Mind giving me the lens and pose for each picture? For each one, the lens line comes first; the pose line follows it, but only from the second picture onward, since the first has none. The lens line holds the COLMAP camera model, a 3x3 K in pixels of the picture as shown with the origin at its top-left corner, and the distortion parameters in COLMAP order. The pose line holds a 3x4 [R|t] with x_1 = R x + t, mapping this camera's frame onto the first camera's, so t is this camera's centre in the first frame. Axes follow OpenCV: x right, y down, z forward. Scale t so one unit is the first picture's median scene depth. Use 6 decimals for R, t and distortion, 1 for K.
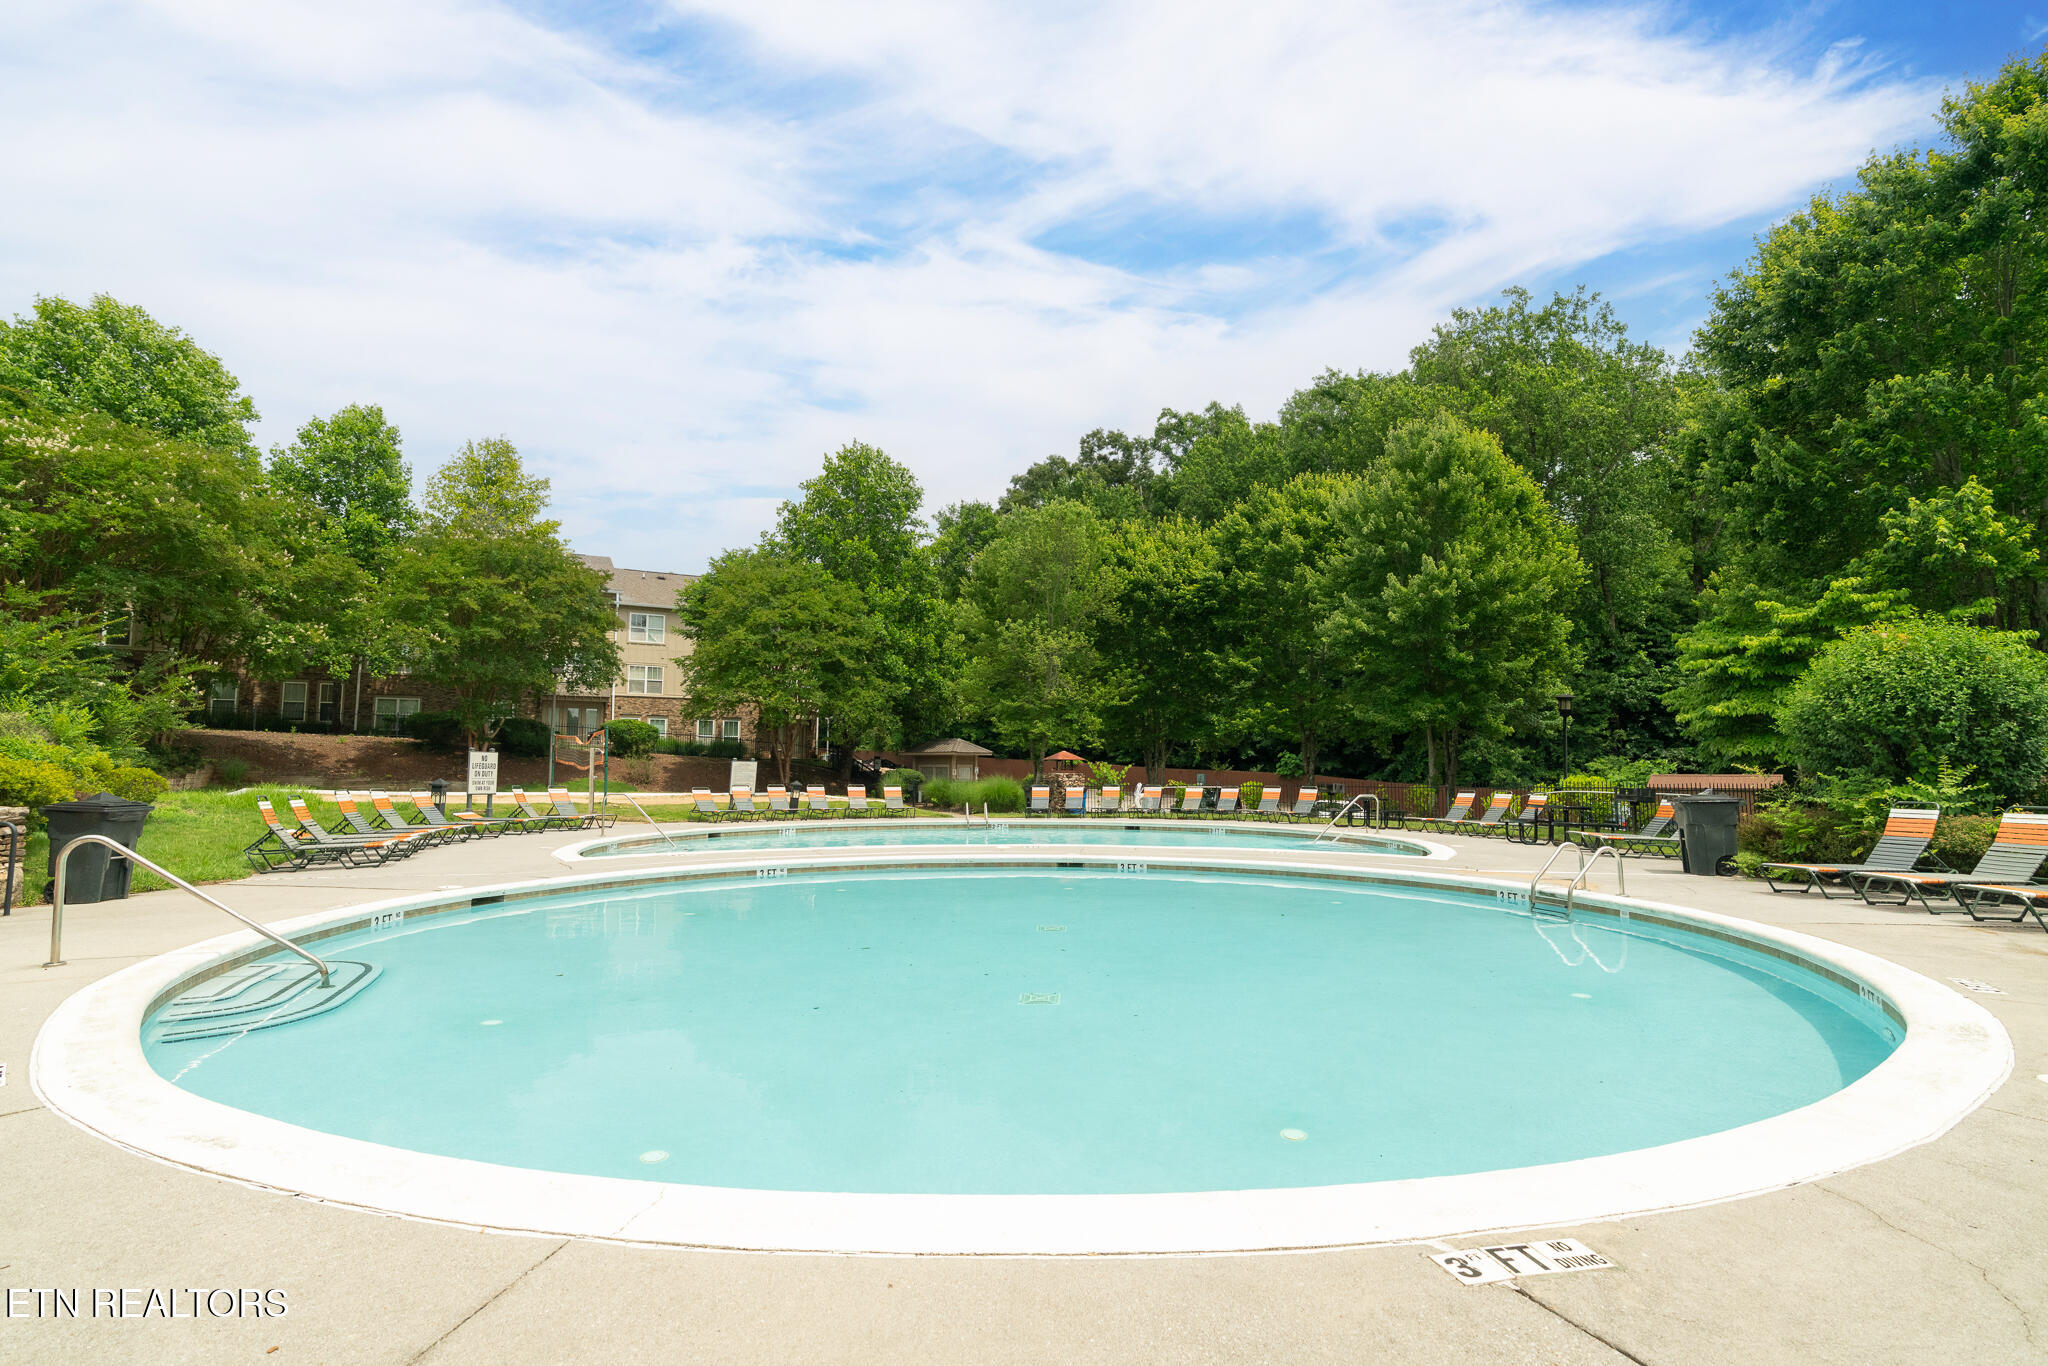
lens RADIAL K [[977.2, 0, 1021.6], [0, 977.2, 681.9], [0, 0, 1]] dist [0.000707, 0.001047]
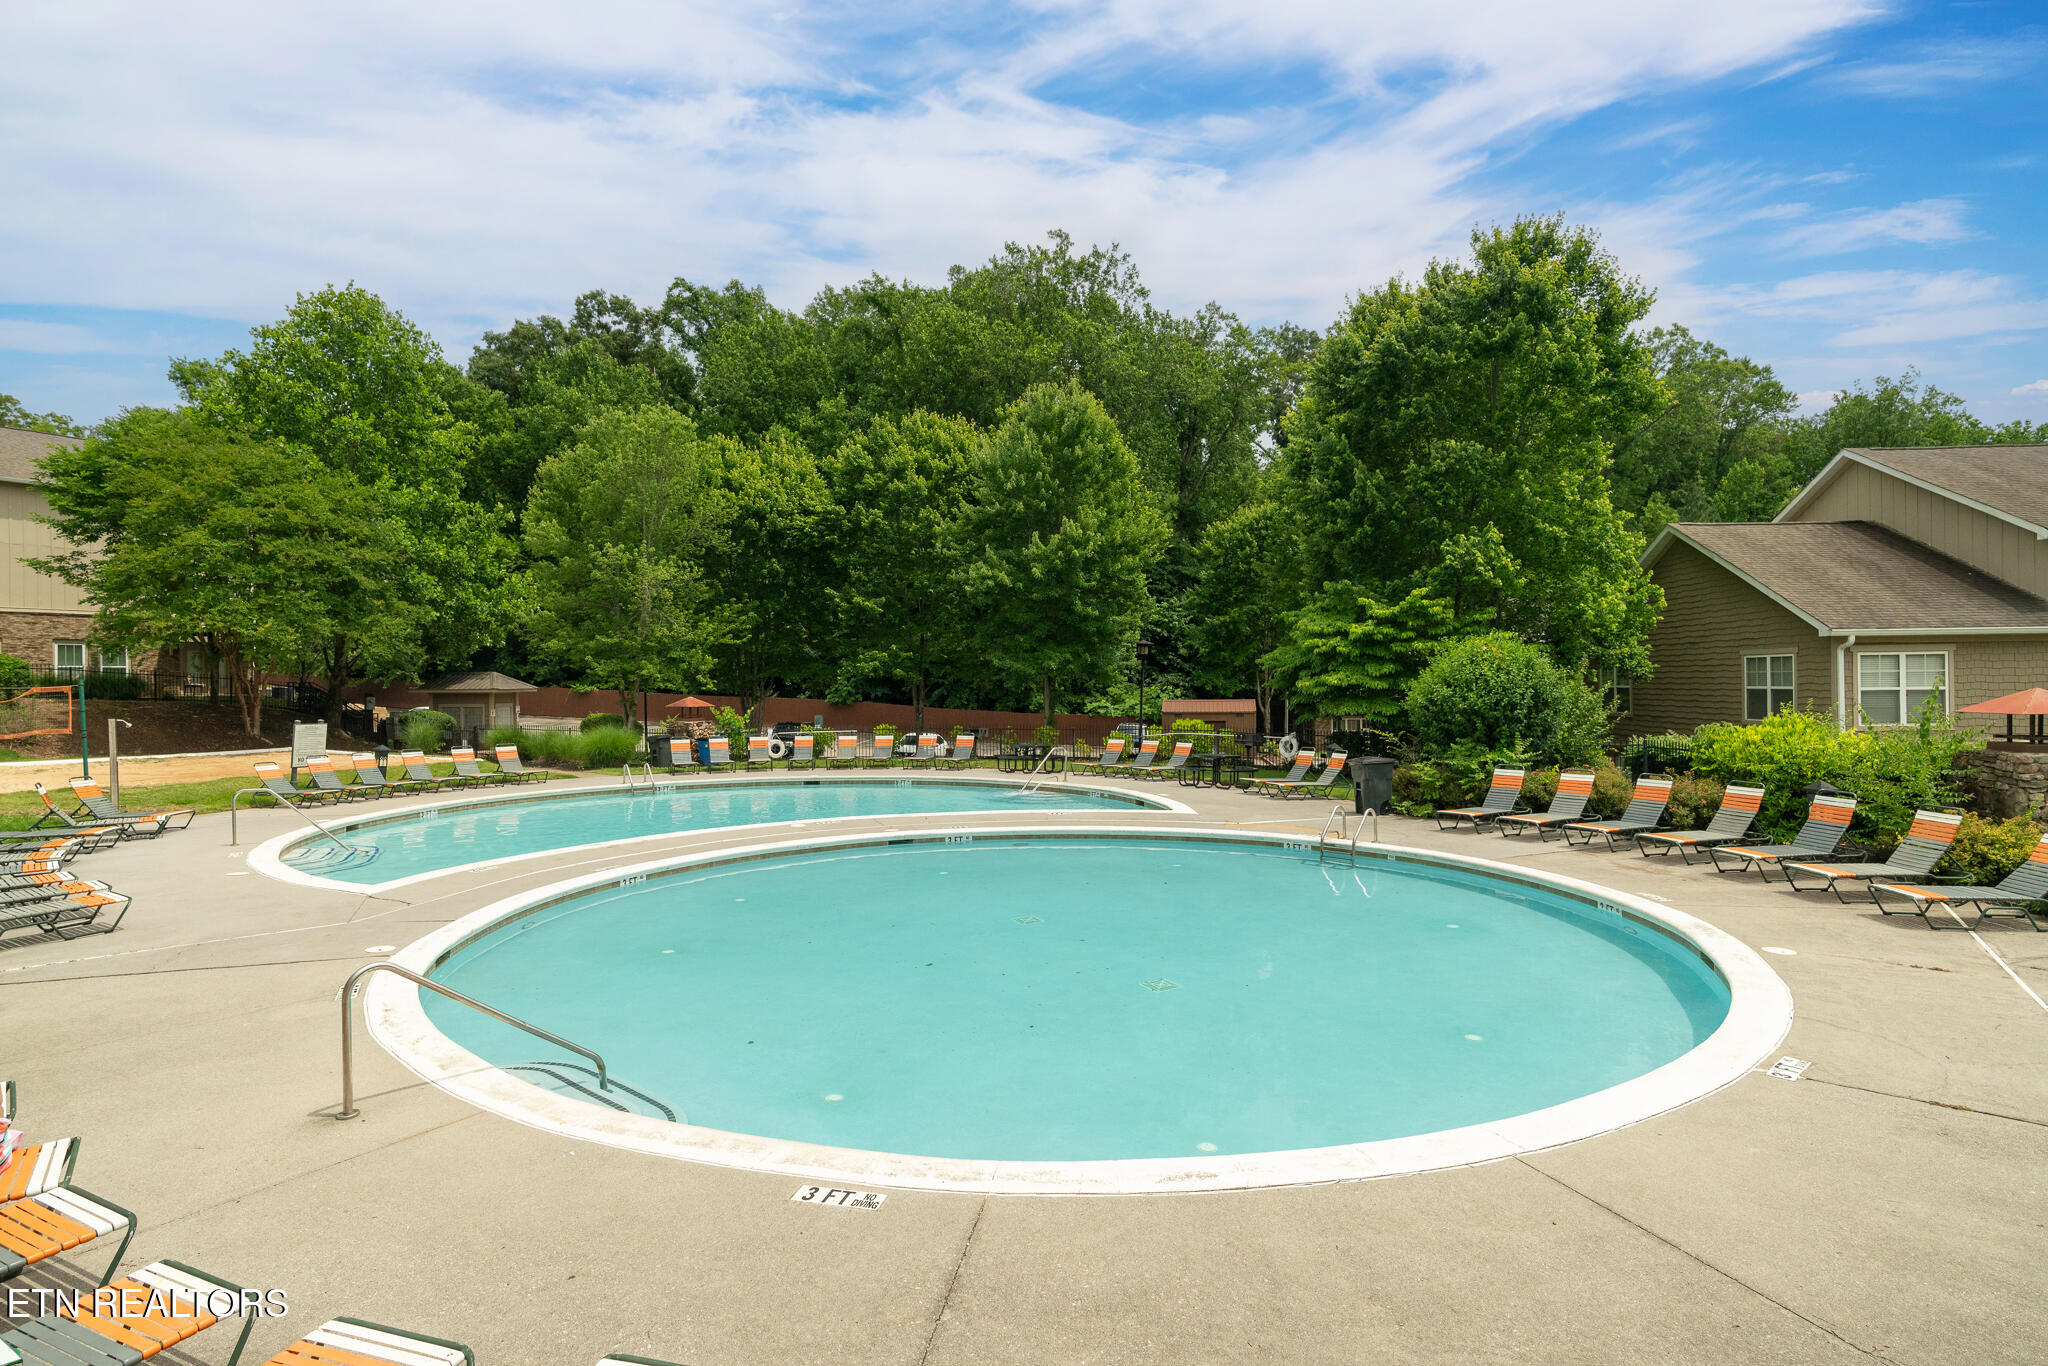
lens RADIAL K [[1071.1, 0, 1024.9], [0, 1071.1, 682.4], [0, 0, 1]] dist [-0.000397, 0.000642]
pose [[0.869510, -0.009564, 0.493822, -0.160596], [-0.035862, 0.995951, 0.082432, -0.032779], [-0.492611, -0.089385, 0.865647, -0.016342]]
